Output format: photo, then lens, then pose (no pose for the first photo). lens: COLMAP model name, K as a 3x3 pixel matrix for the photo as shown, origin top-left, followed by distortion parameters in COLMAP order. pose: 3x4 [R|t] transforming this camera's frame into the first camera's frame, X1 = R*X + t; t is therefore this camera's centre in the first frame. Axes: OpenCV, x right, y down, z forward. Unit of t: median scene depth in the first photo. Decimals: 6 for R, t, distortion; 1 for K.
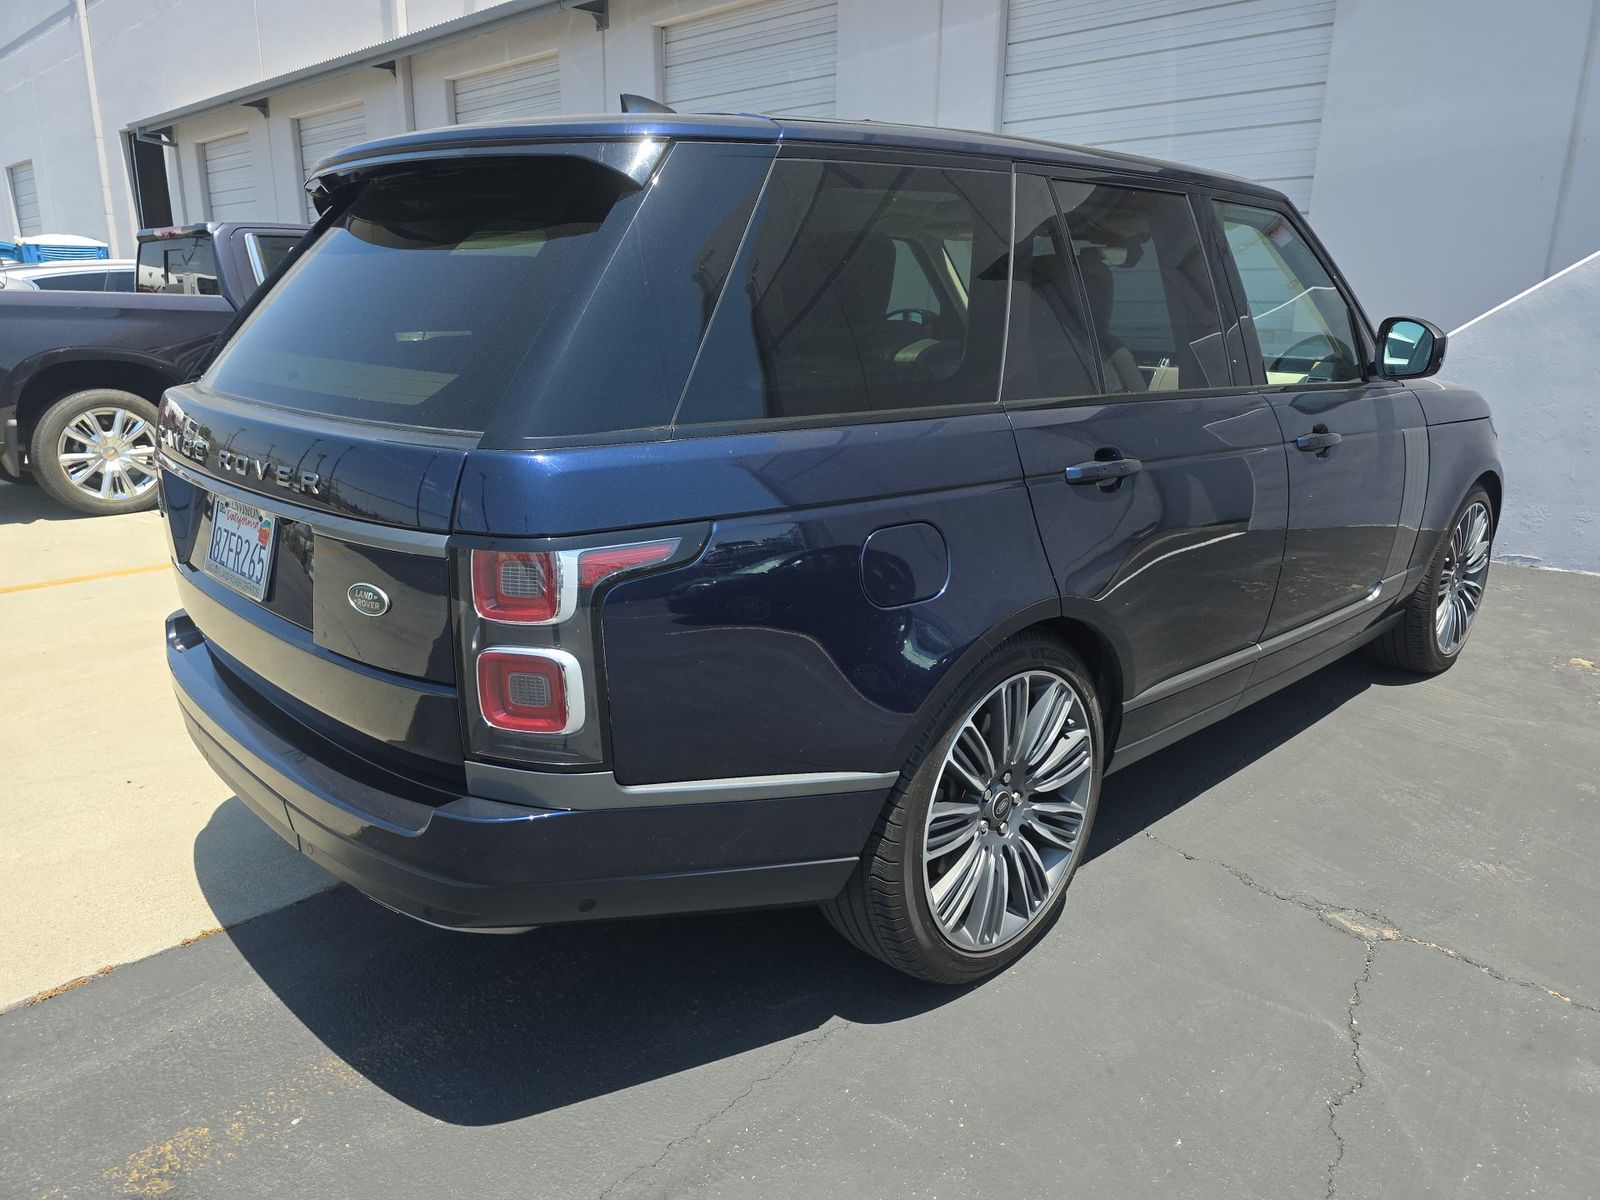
lens RADIAL K [[1140.6, 0, 808.7], [0, 1140.6, 595.8], [0, 0, 1]] dist [0.030737, -0.019161]
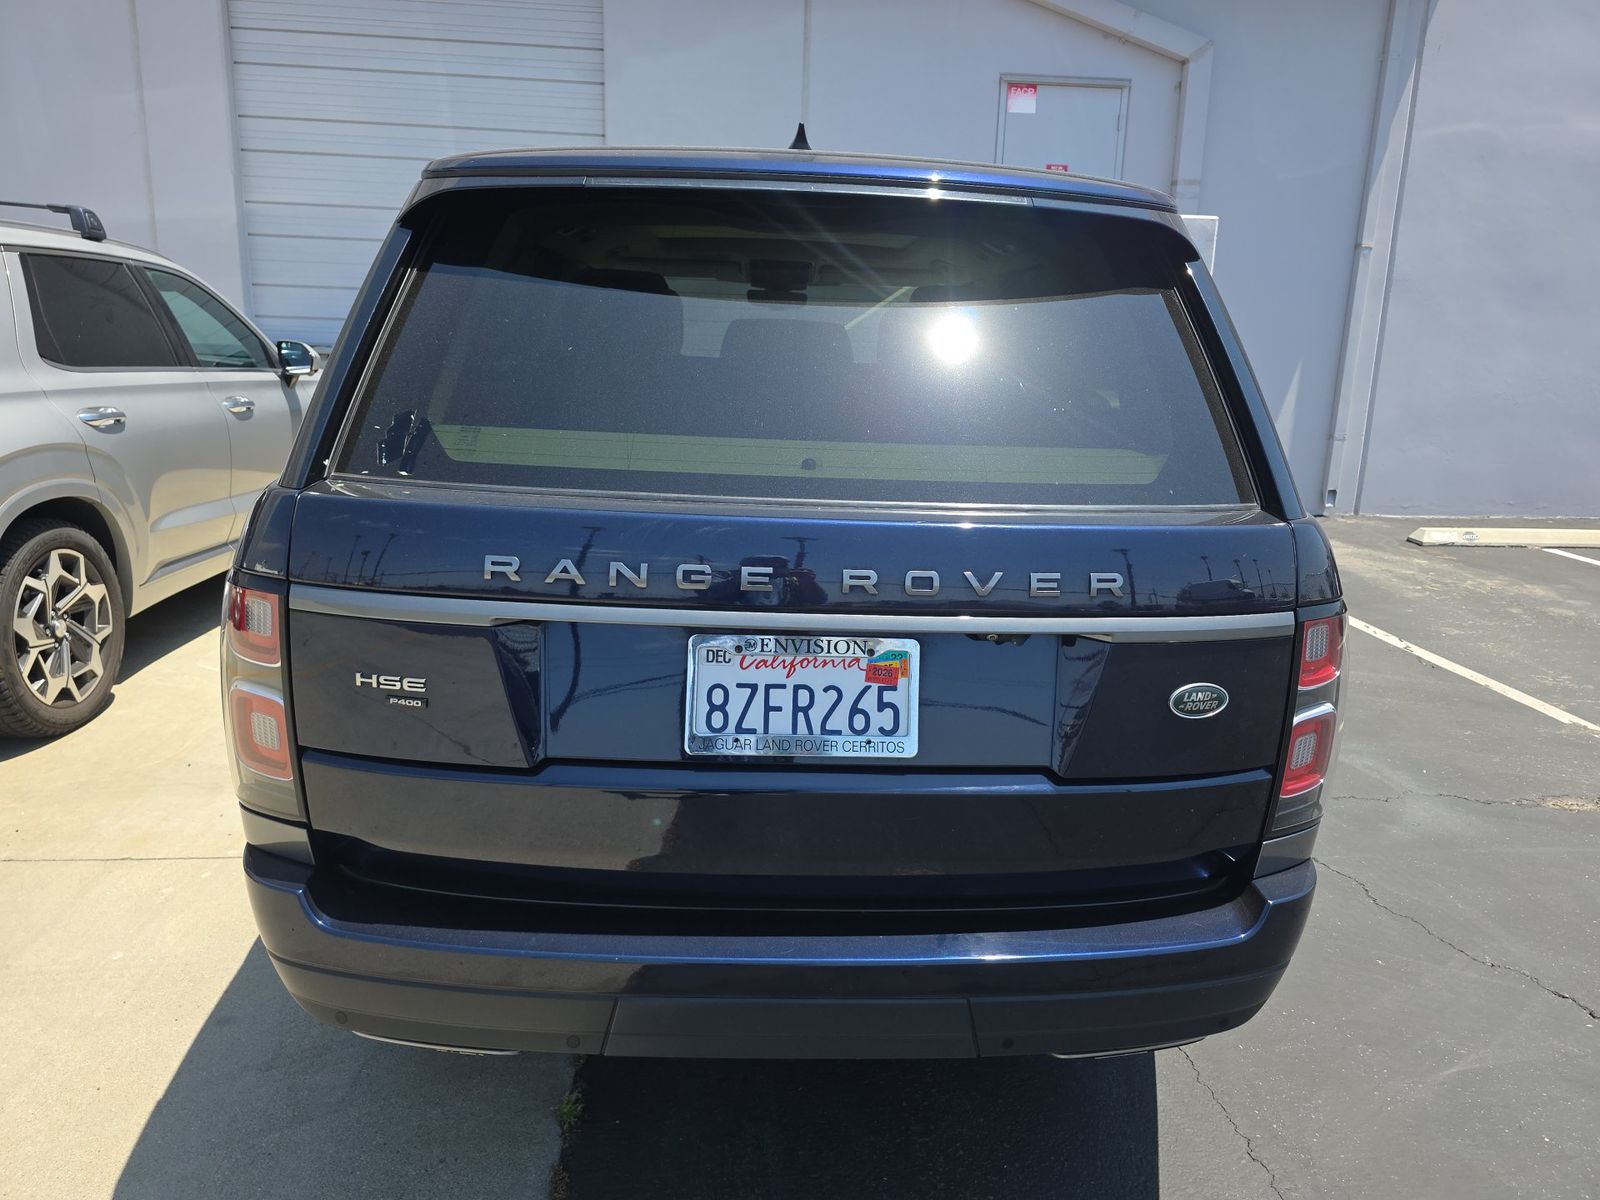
lens RADIAL K [[1140.6, 0, 808.1], [0, 1140.6, 604.3], [0, 0, 1]] dist [0.030737, -0.019161]
pose [[0.641864, -0.161474, 0.749624, -1.037179], [0.165537, 0.983705, 0.070157, -0.154107], [-0.748738, 0.079059, 0.658135, 0.525020]]
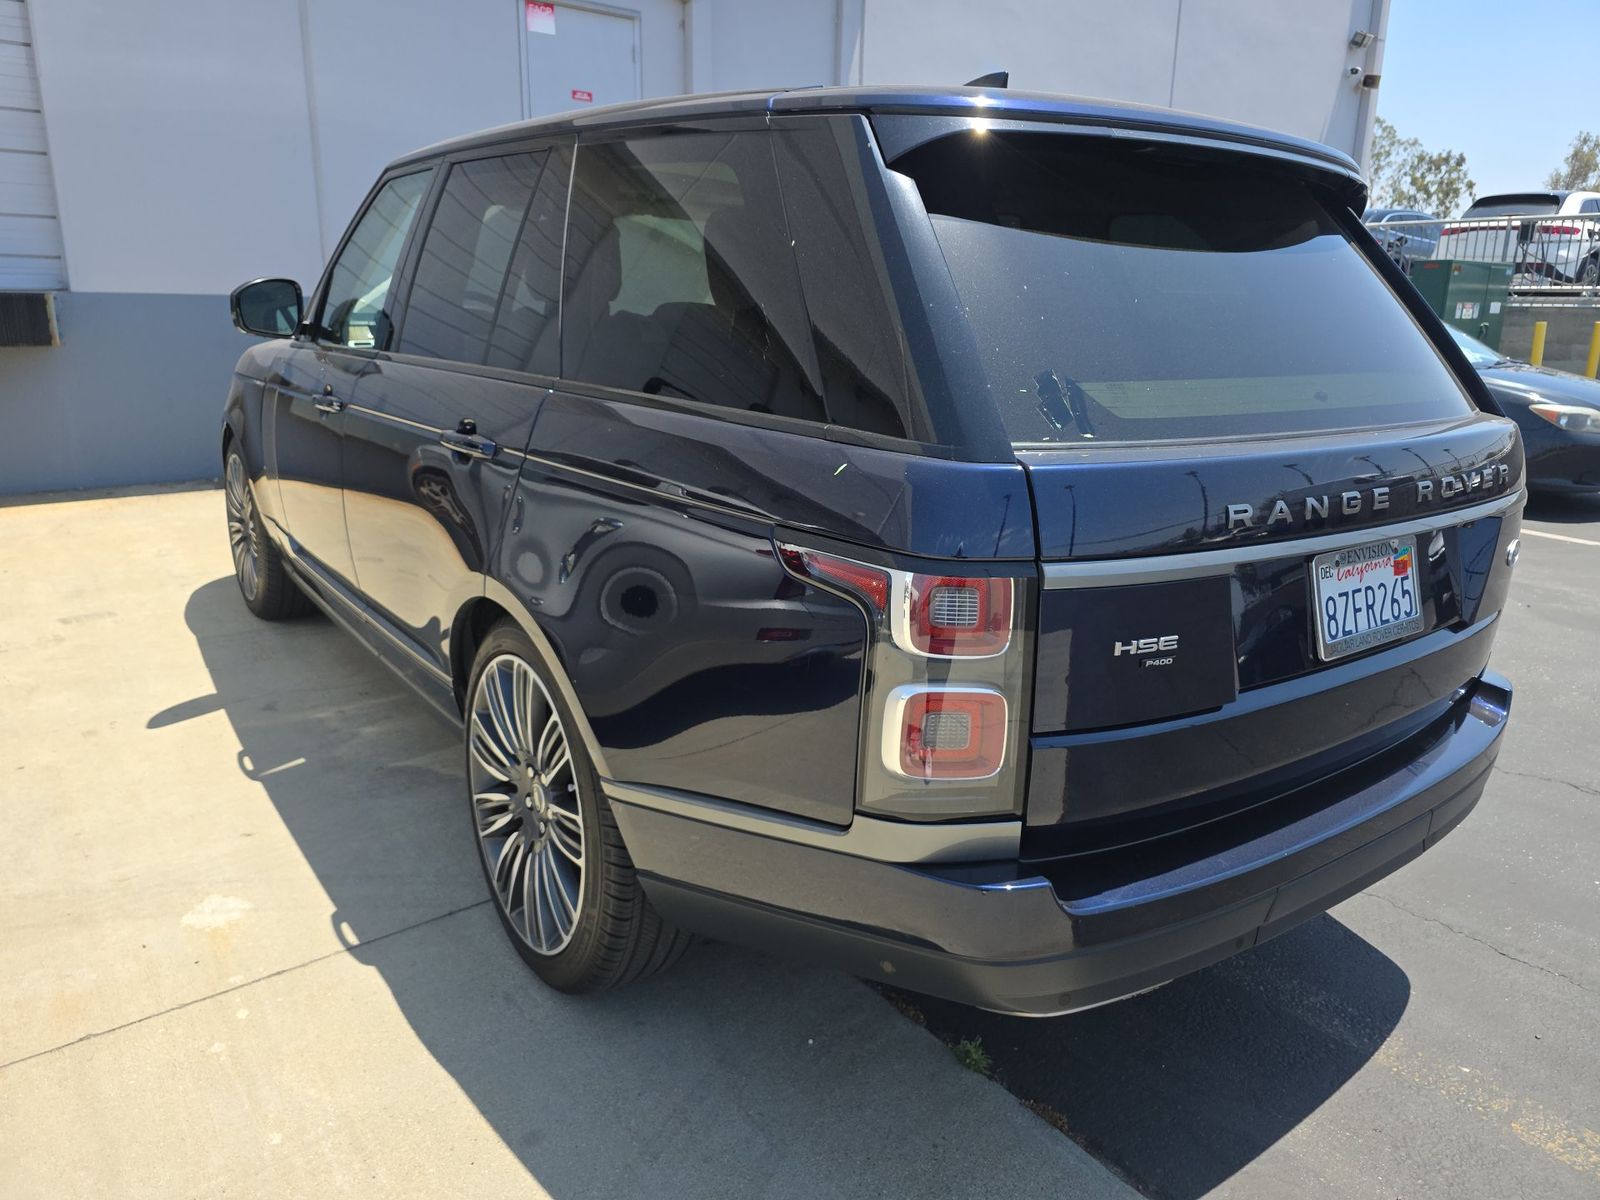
lens RADIAL K [[1140.6, 0, 811.9], [0, 1140.6, 605.2], [0, 0, 1]] dist [0.030737, -0.019161]
pose [[0.116631, -0.272727, 0.954996, -1.373517], [0.230370, 0.942762, 0.241099, -0.342356], [-0.966089, 0.191882, 0.172783, 1.268688]]
